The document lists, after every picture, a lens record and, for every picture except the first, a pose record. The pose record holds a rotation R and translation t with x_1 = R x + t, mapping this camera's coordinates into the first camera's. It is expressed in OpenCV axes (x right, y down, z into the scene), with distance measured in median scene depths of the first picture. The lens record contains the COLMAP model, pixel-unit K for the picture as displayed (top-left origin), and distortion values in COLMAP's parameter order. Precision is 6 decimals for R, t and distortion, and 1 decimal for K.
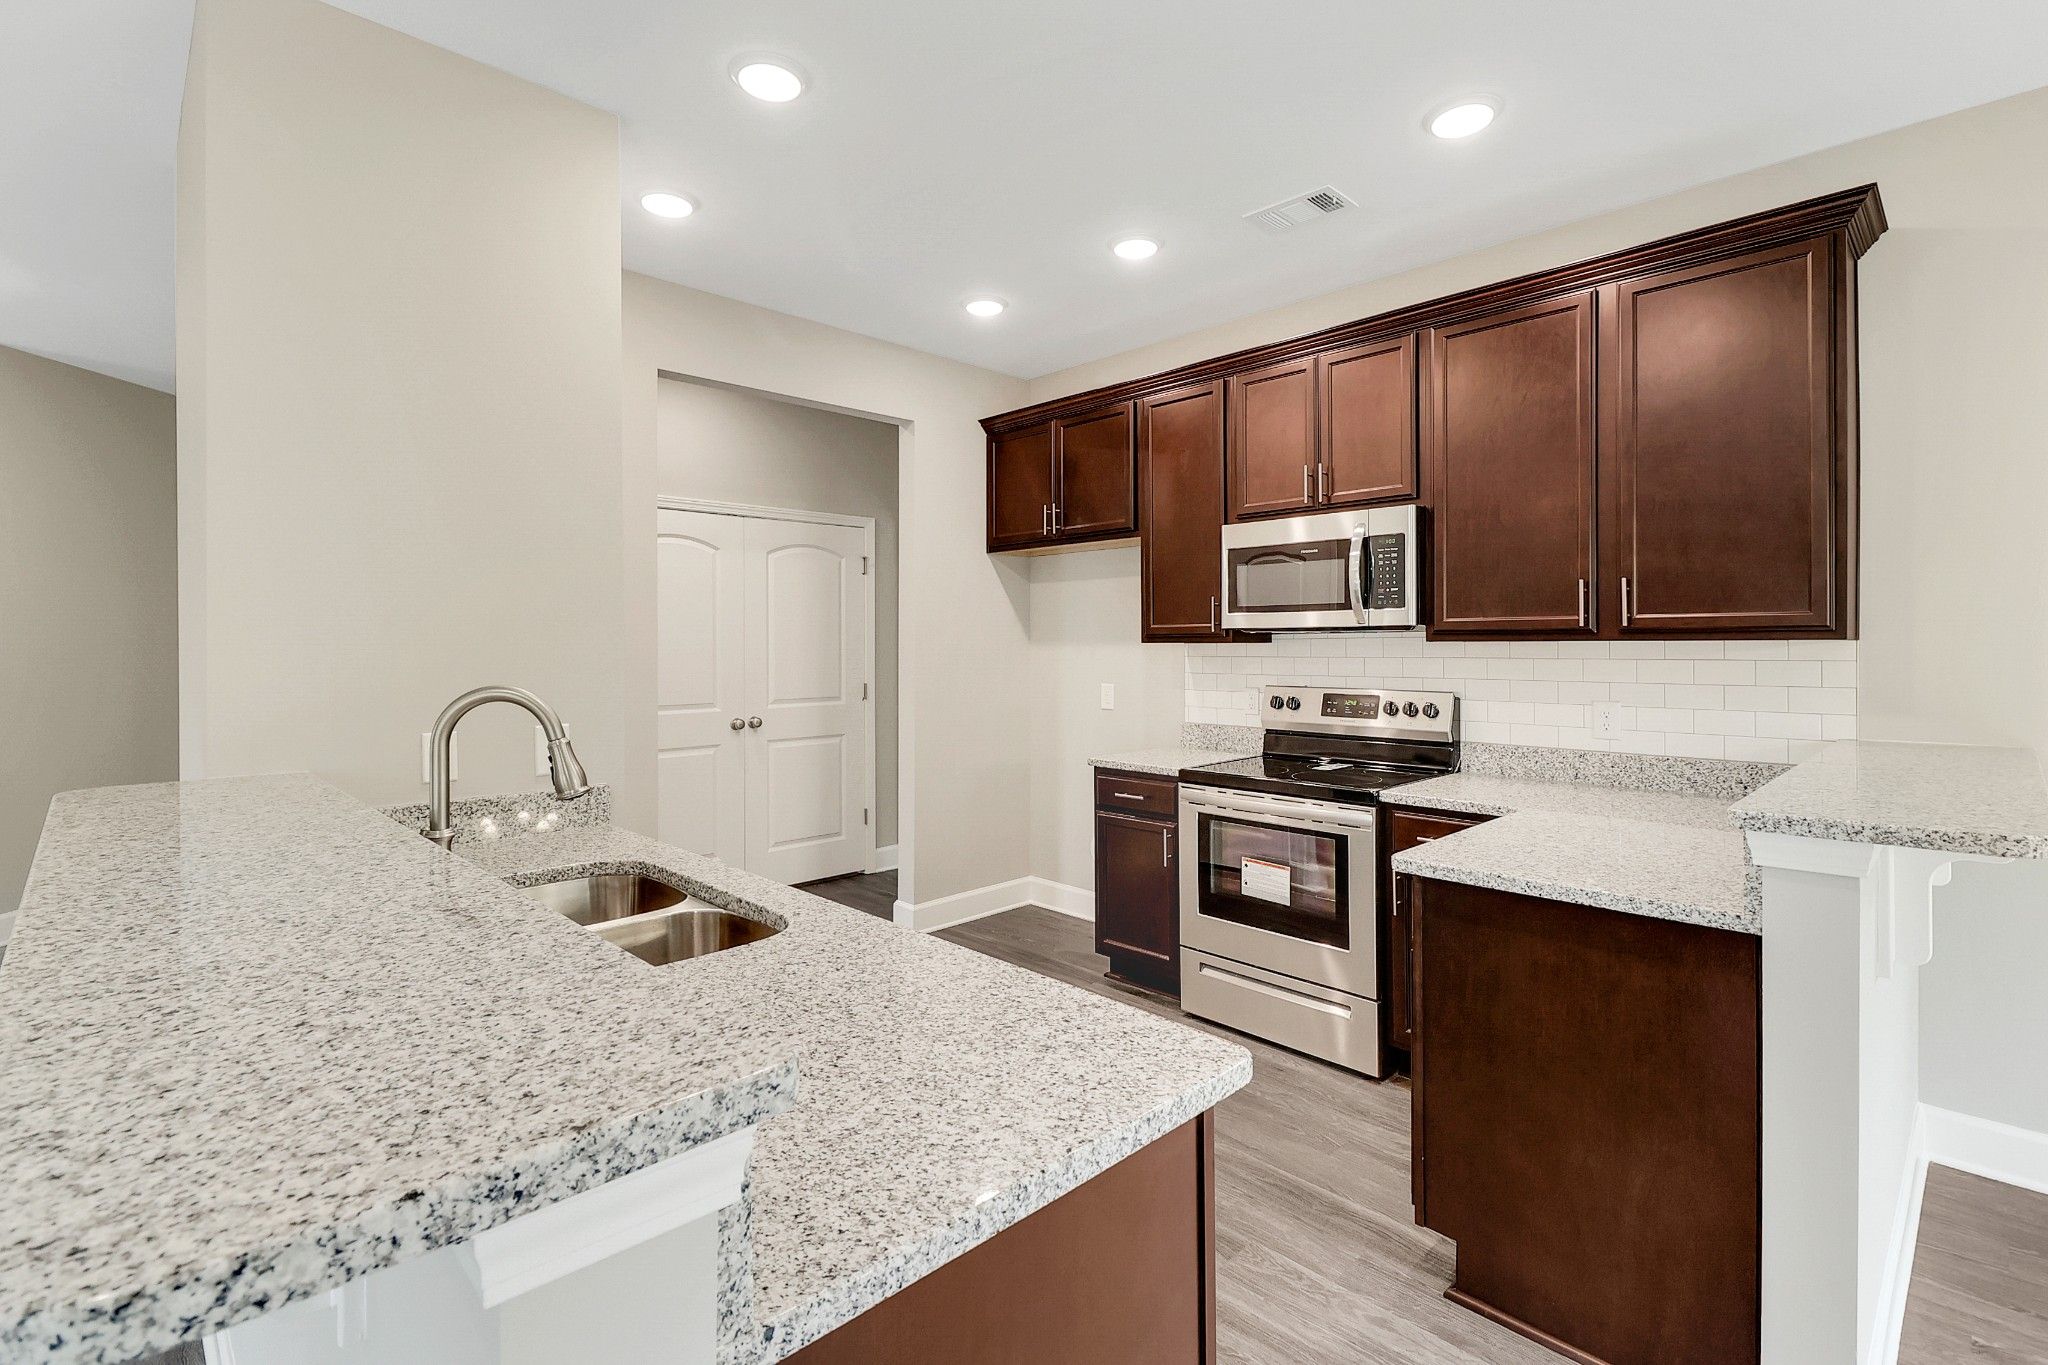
lens RADIAL K [[951.2, 0, 1020.0], [0, 951.2, 668.9], [0, 0, 1]] dist [-0.016391, 0.000485]
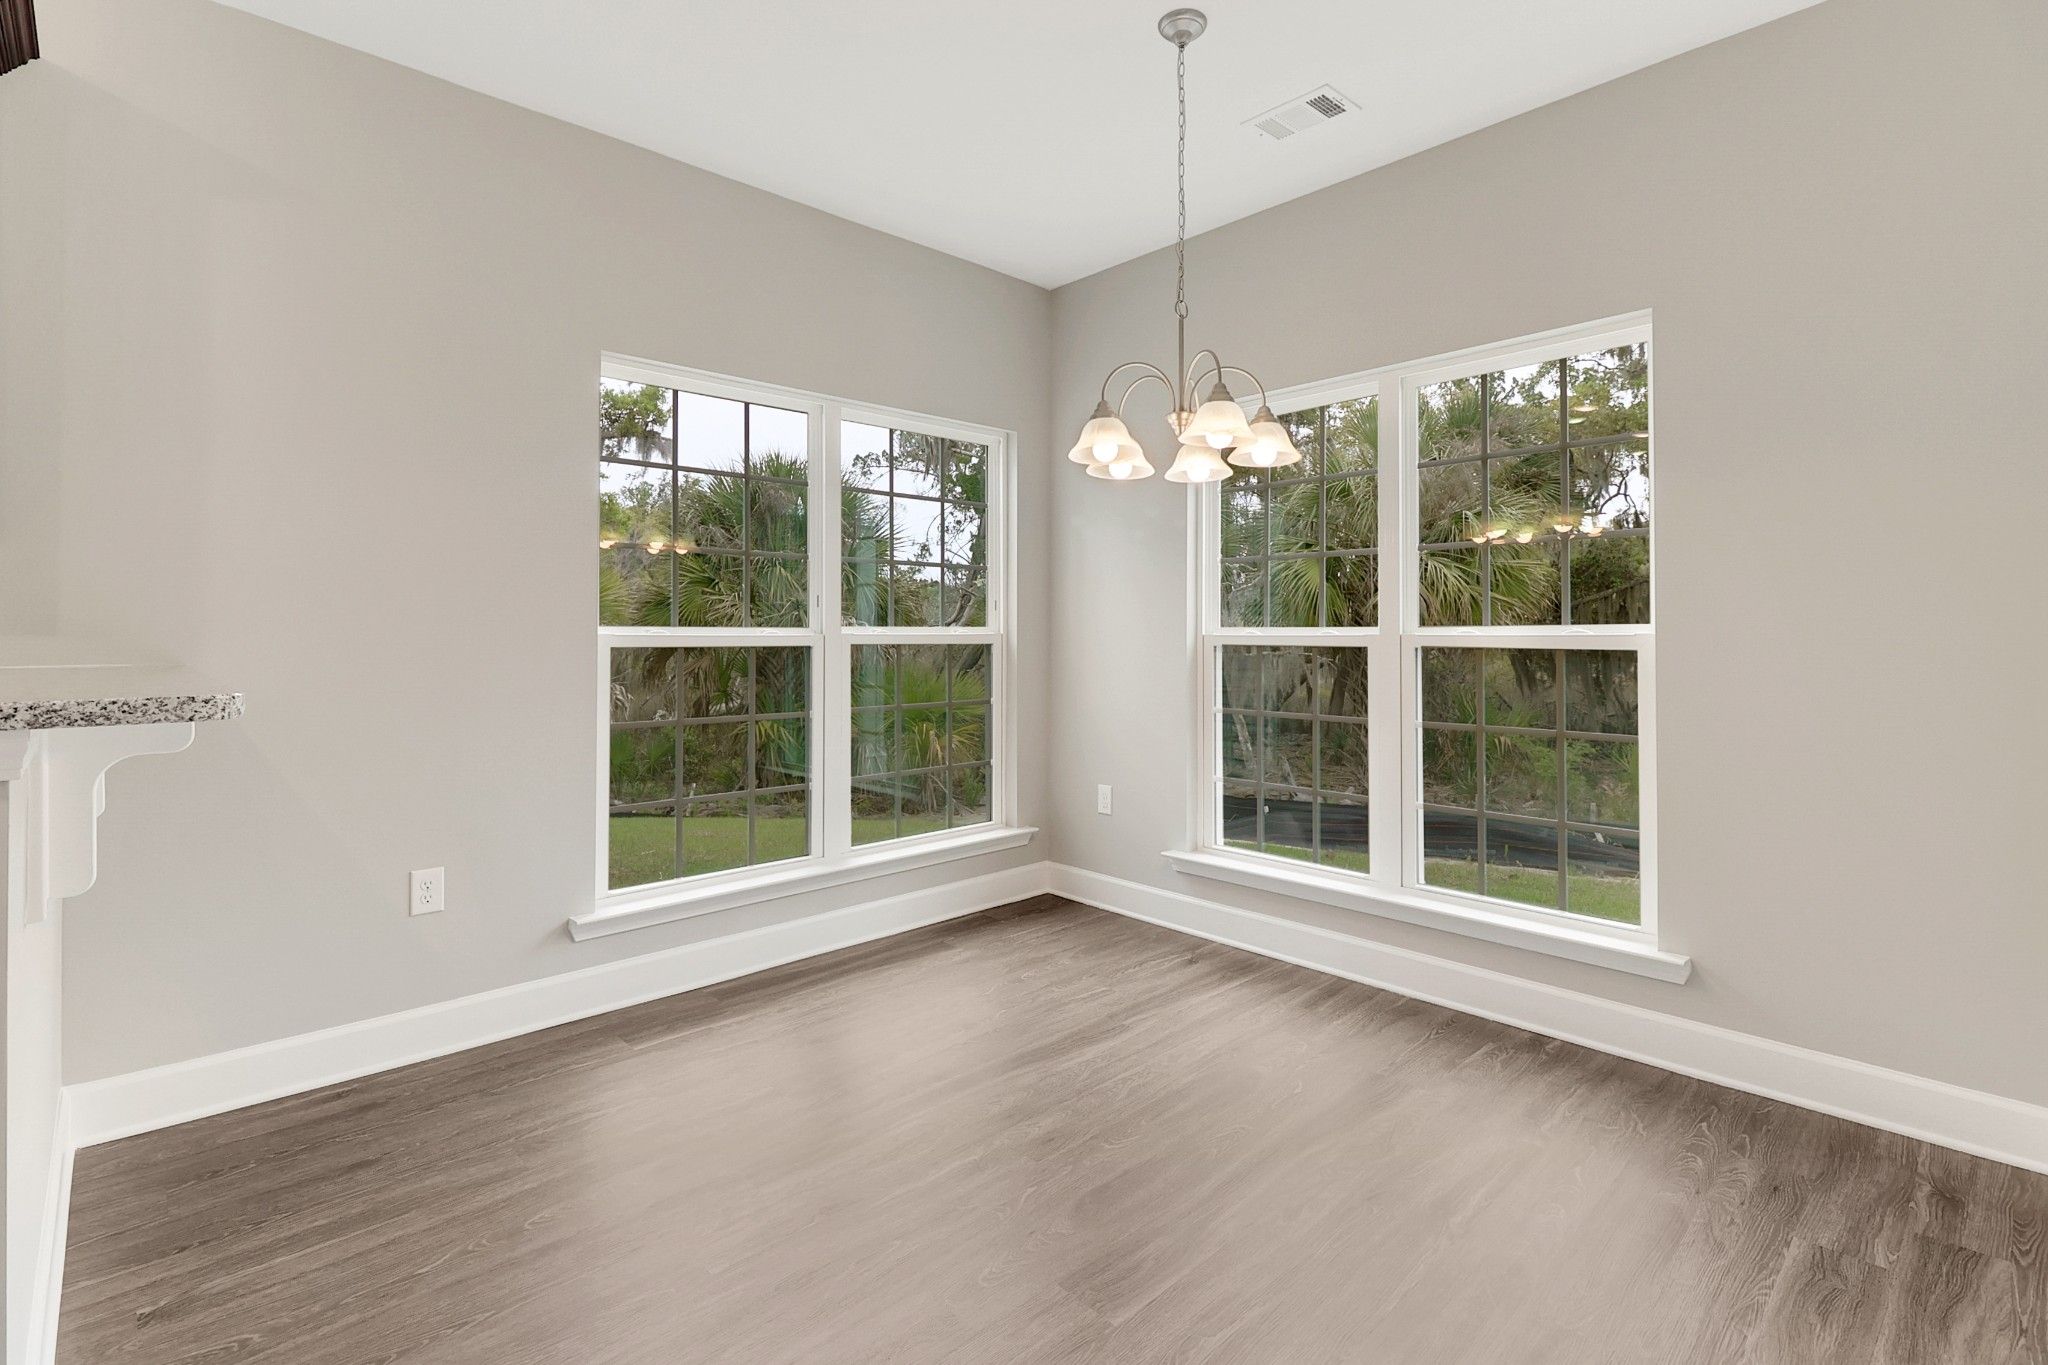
lens RADIAL K [[951.2, 0, 1011.6], [0, 951.2, 632.8], [0, 0, 1]] dist [-0.016391, 0.000485]
pose [[-0.004672, 0.021402, 0.999760, 0.158654], [0.012619, 0.999693, -0.021342, 0.135560], [-0.999909, 0.012516, -0.004941, 0.219924]]
